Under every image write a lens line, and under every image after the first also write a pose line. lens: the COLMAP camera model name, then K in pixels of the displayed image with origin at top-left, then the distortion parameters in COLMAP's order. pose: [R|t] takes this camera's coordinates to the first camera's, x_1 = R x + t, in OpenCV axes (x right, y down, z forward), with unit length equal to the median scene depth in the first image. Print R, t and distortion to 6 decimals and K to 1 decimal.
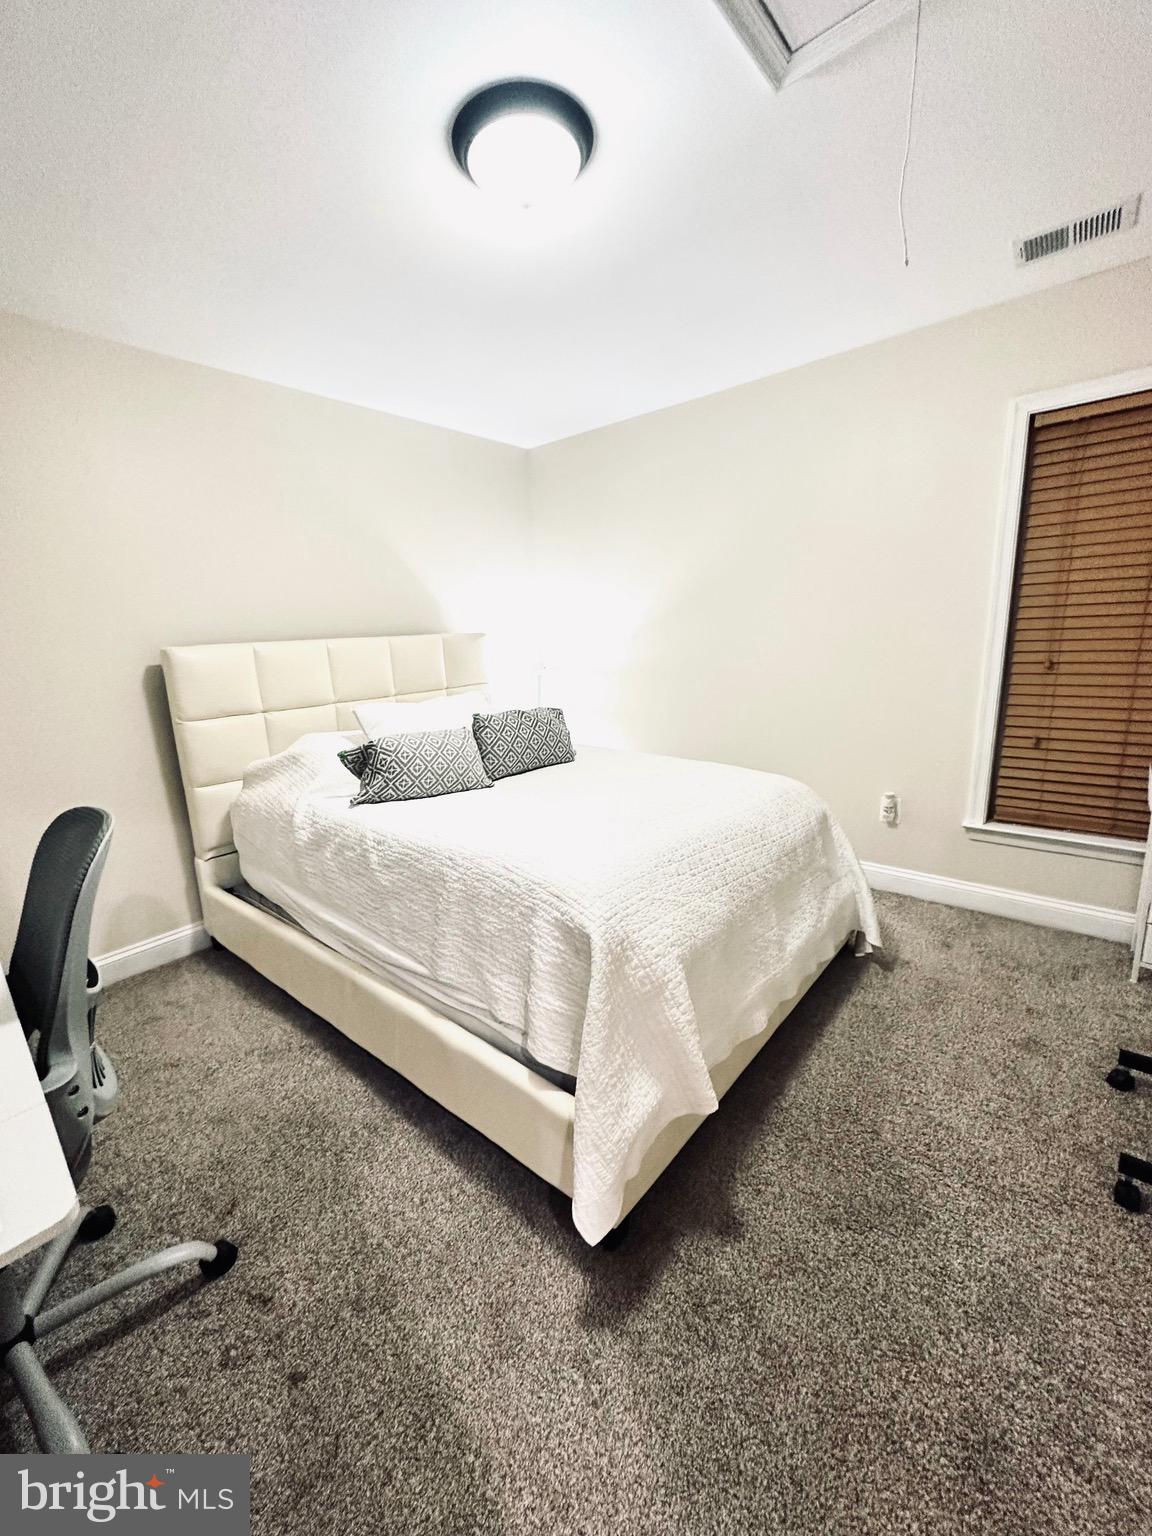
lens RADIAL K [[610.1, 0, 575.7], [0, 610.1, 767.1], [0, 0, 1]] dist [-0.000373, 0.000537]
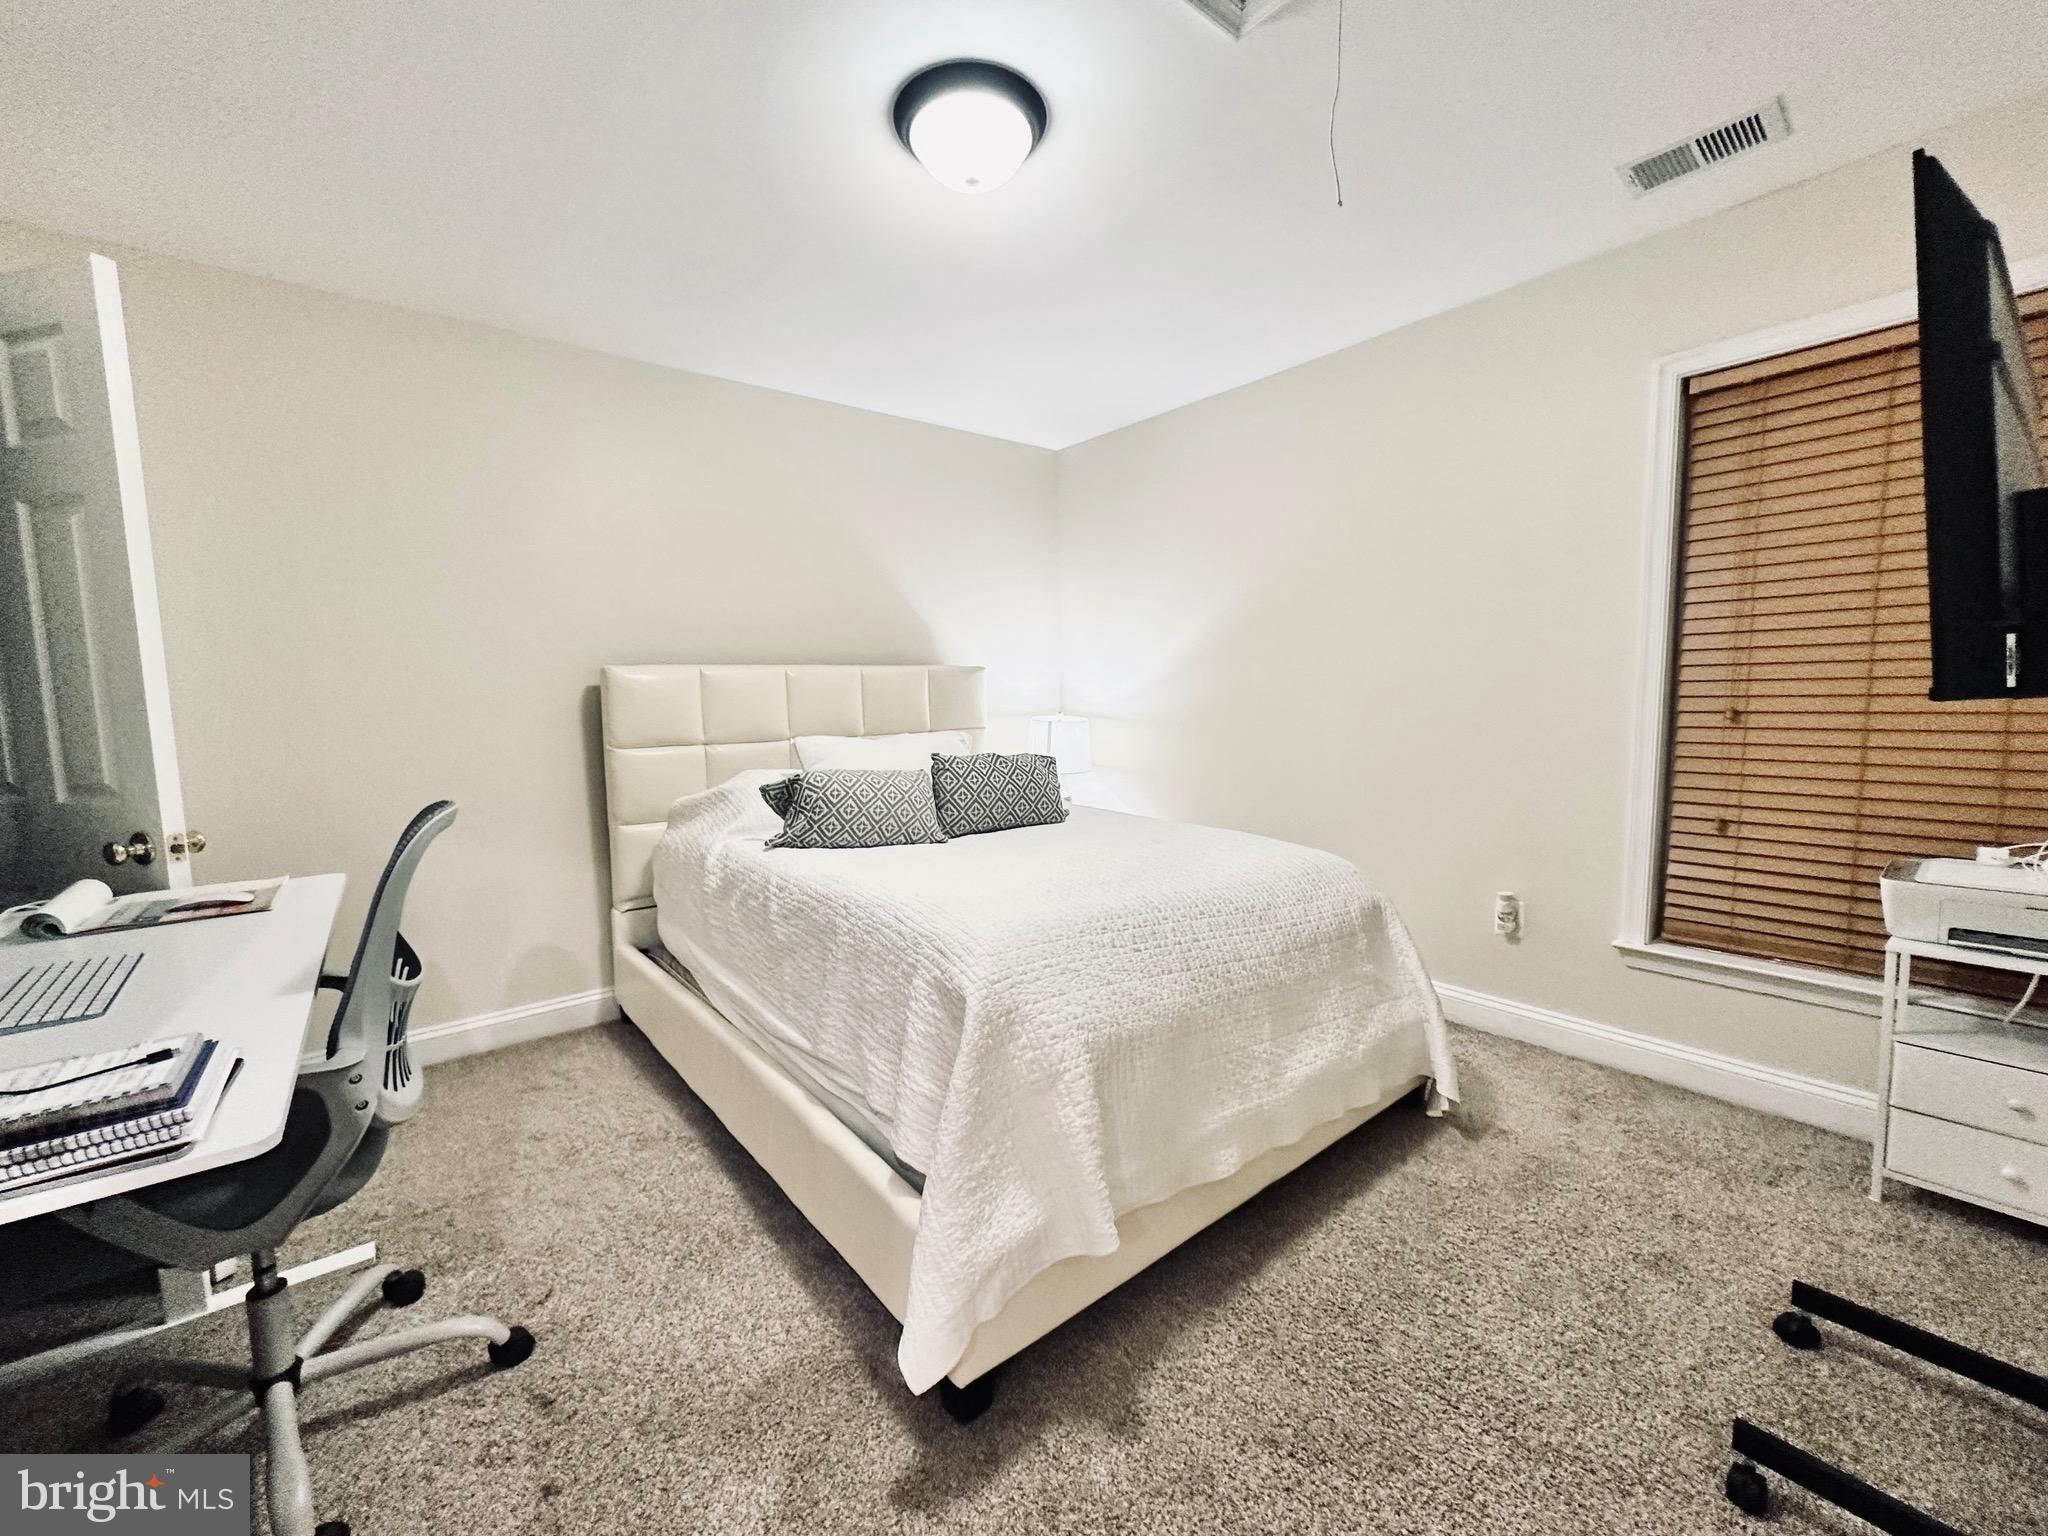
lens RADIAL K [[813.5, 0, 1027.3], [0, 813.5, 772.1], [0, 0, 1]] dist [-0.000373, 0.000537]
pose [[0.982383, 0.042181, -0.182056, 0.185442], [-0.063290, 0.991720, -0.111739, 0.060810], [0.175836, 0.121293, 0.976919, -0.047426]]
